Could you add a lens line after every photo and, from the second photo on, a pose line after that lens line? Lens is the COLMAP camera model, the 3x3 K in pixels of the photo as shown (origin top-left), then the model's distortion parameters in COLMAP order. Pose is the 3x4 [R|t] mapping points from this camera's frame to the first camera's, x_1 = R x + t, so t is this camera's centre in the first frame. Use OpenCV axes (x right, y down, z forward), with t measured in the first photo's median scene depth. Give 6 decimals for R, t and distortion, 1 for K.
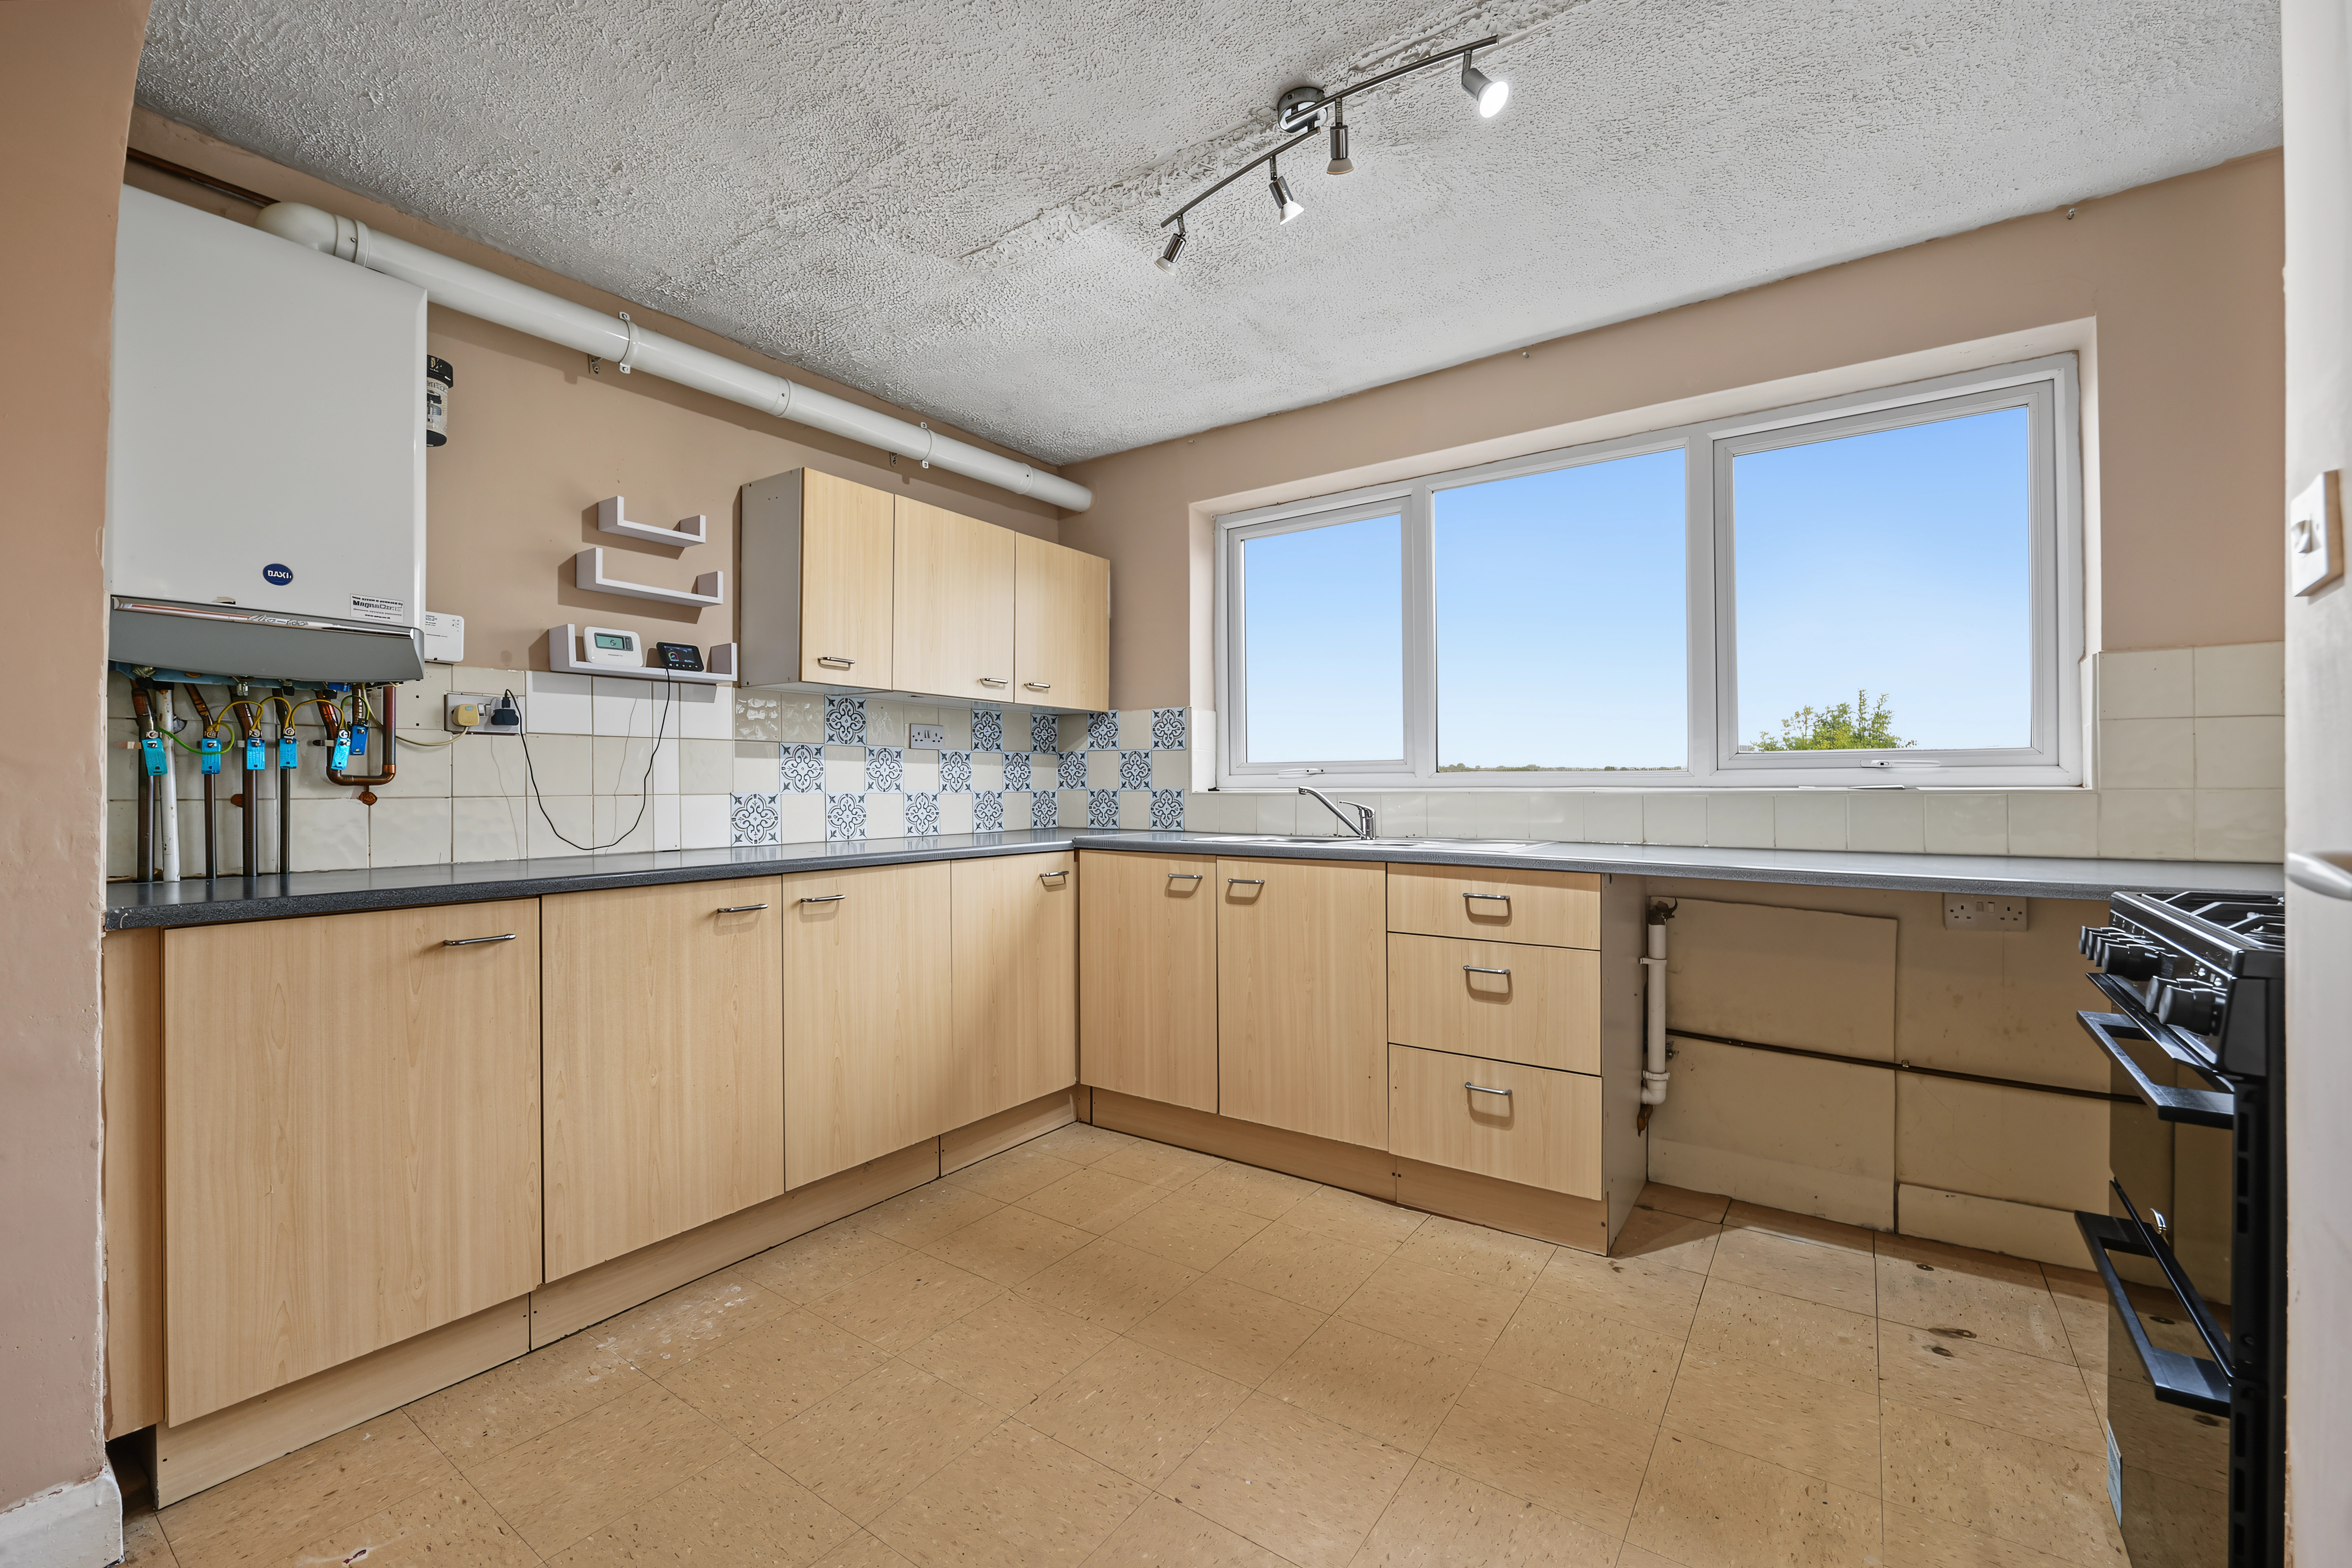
lens RADIAL K [[961.8, 0, 1176.0], [0, 961.8, 784.0], [0, 0, 1]] dist [-0.015760, -0.000002]
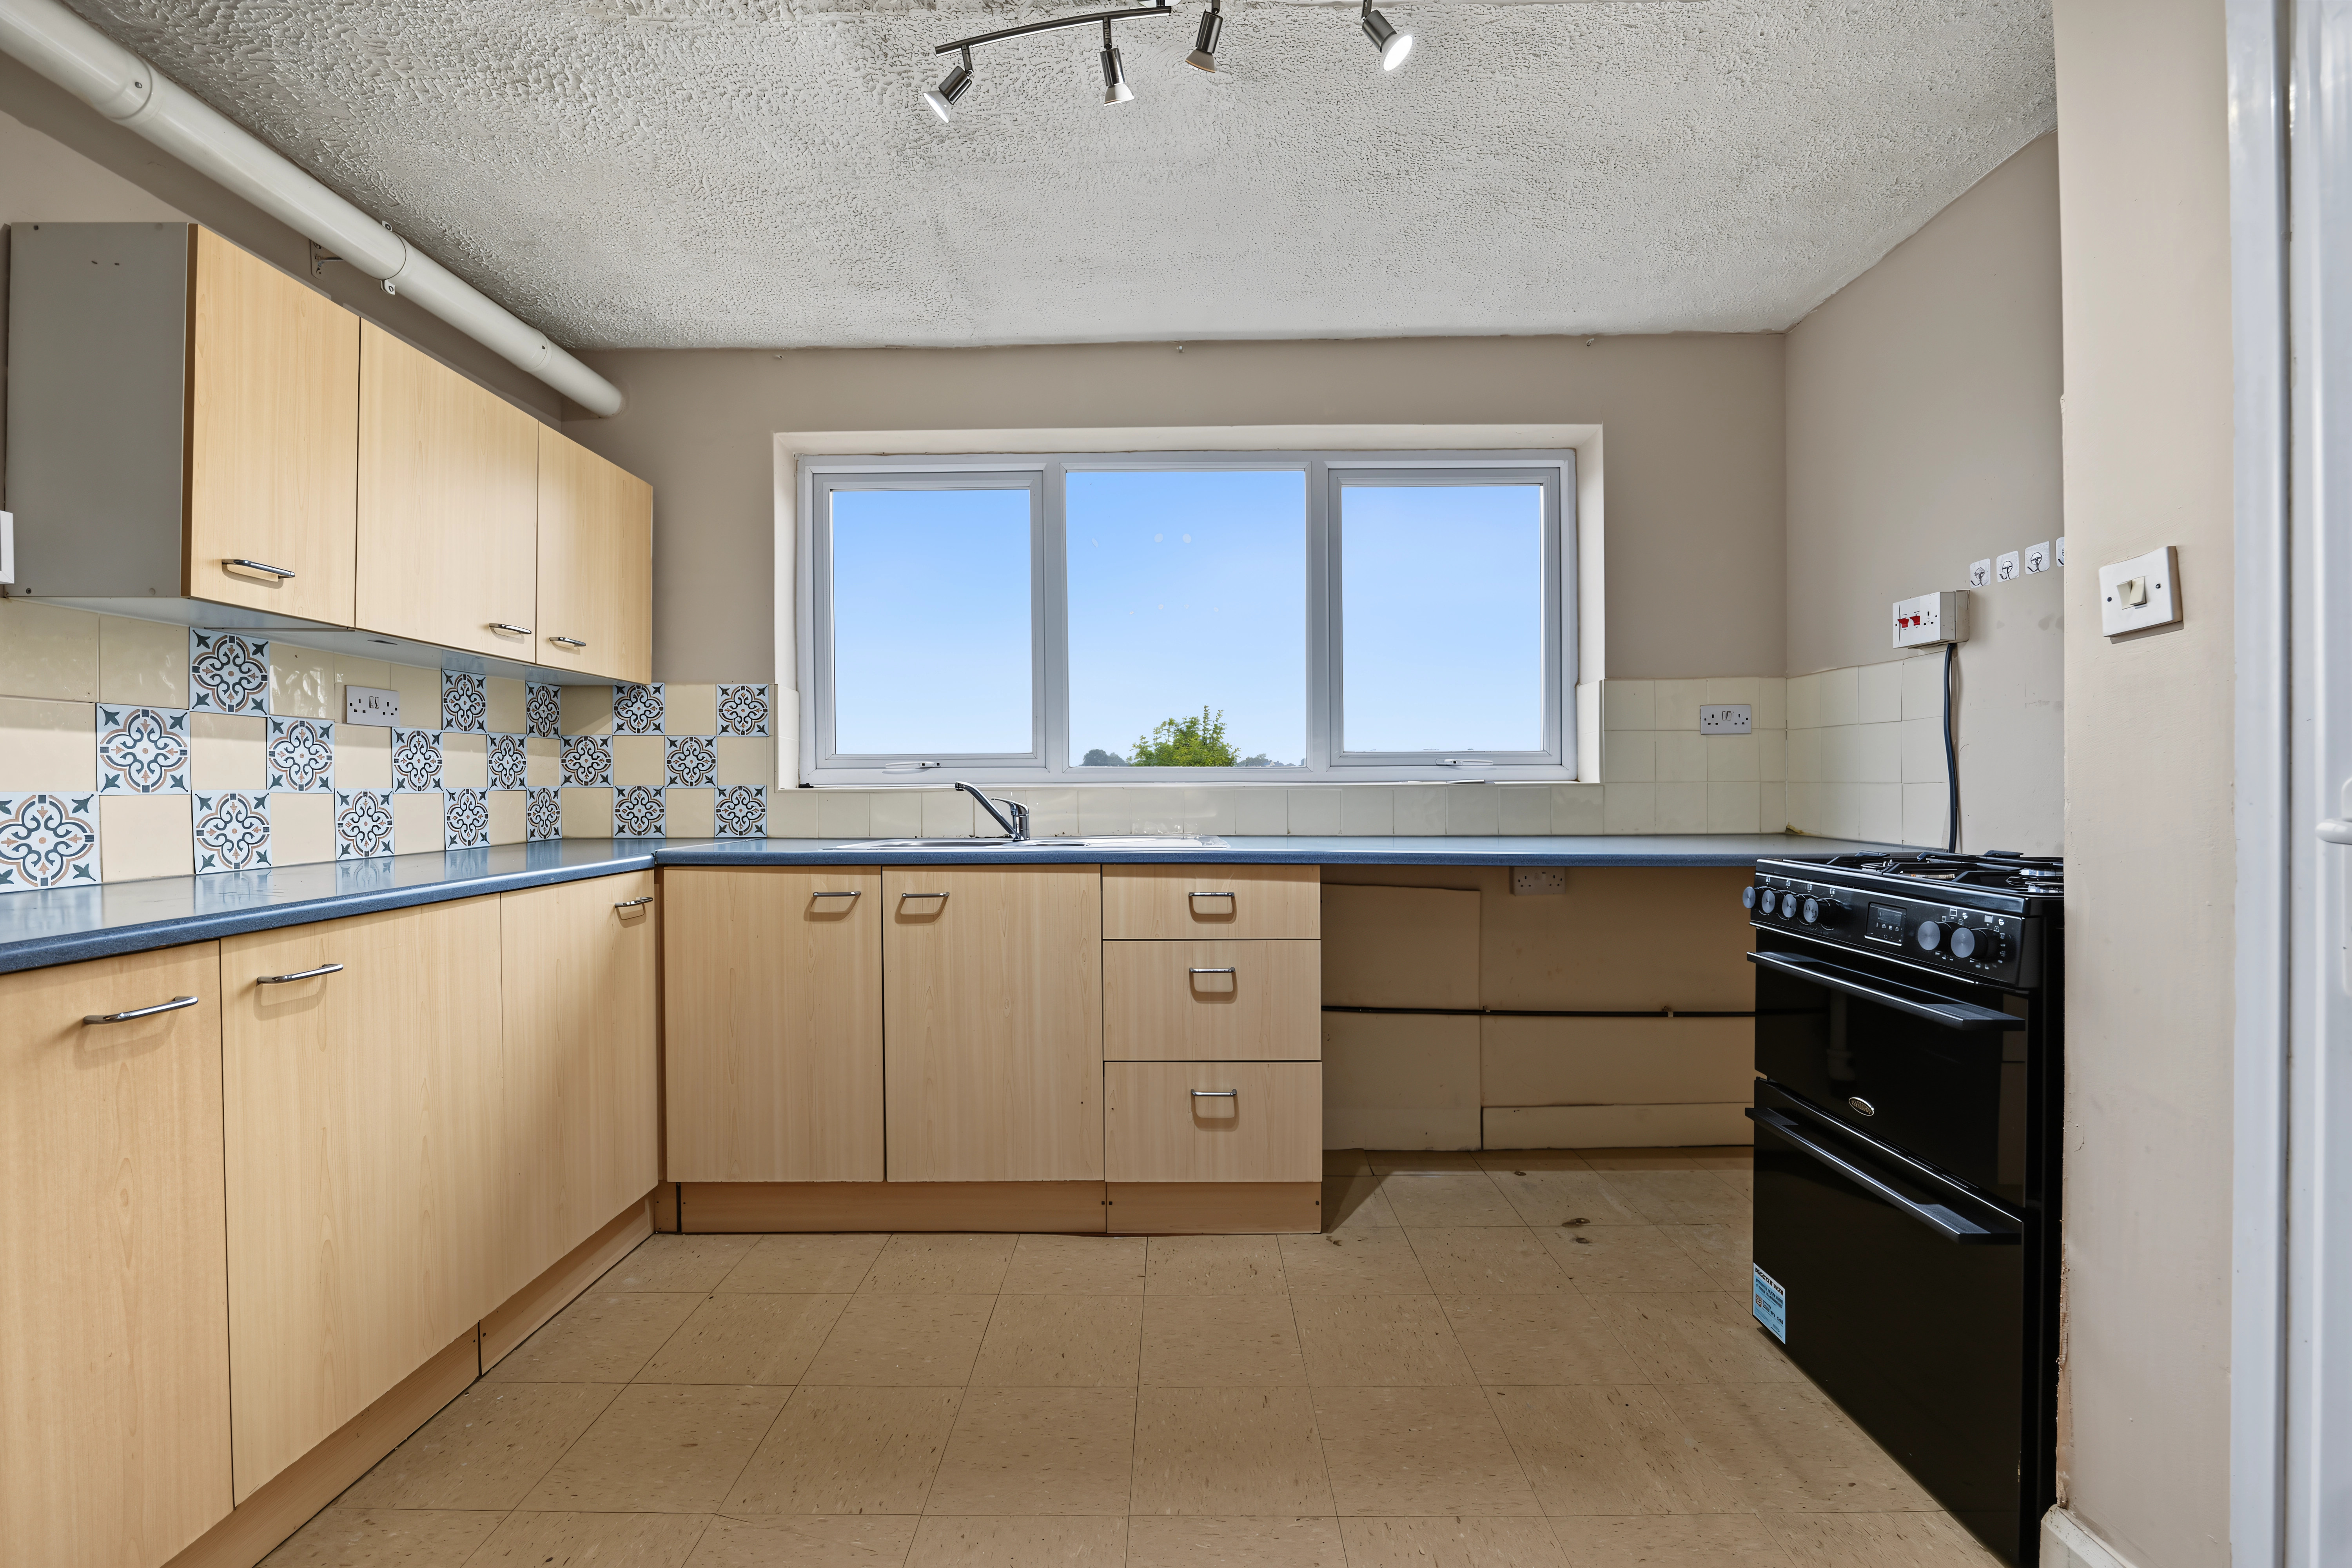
lens RADIAL K [[950.1, 0, 1163.0], [0, 950.1, 786.3], [0, 0, 1]] dist [-0.015714, 0.000644]
pose [[0.822217, -0.002679, 0.569168, -0.220819], [0.000575, 0.999992, 0.003876, 0.003904], [-0.569174, -0.002860, 0.822212, 0.203346]]
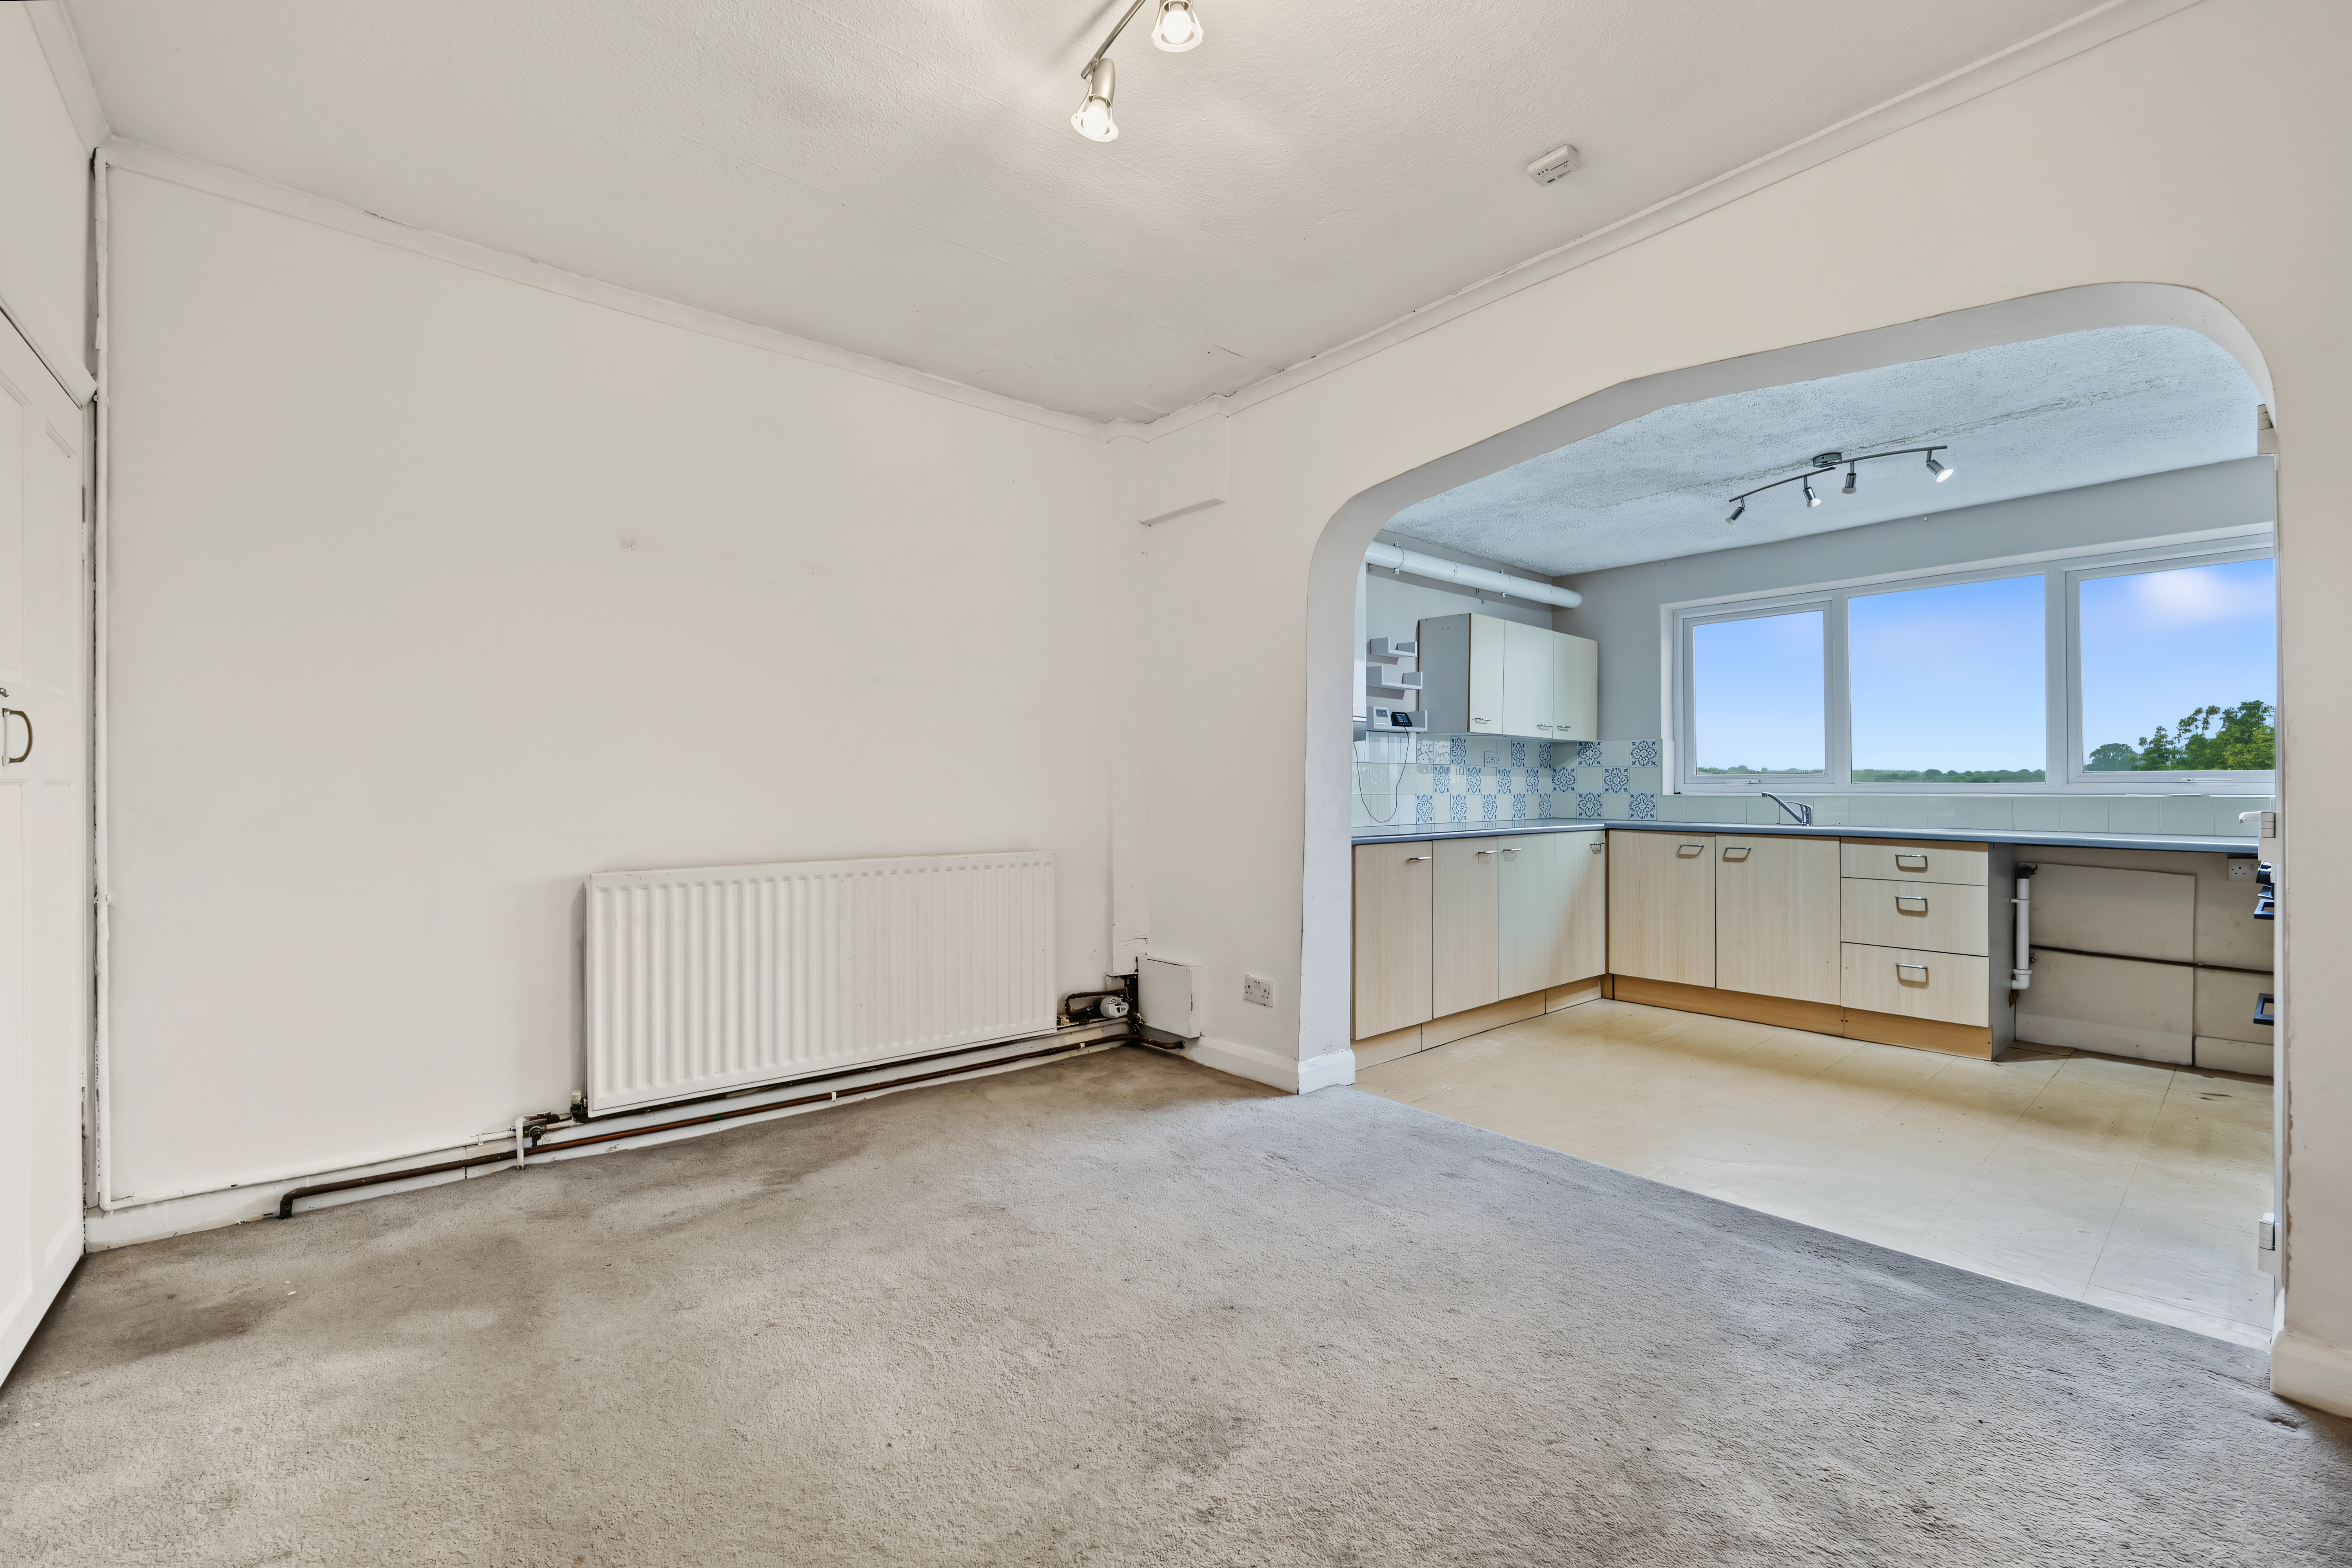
lens RADIAL K [[961.8, 0, 1176.0], [0, 961.8, 784.0], [0, 0, 1]] dist [-0.015760, -0.000002]
pose [[0.970027, 0.004496, -0.242956, -0.467061], [-0.004989, 0.999987, -0.001412, -0.003724], [0.242947, 0.002582, 0.970036, -0.850199]]
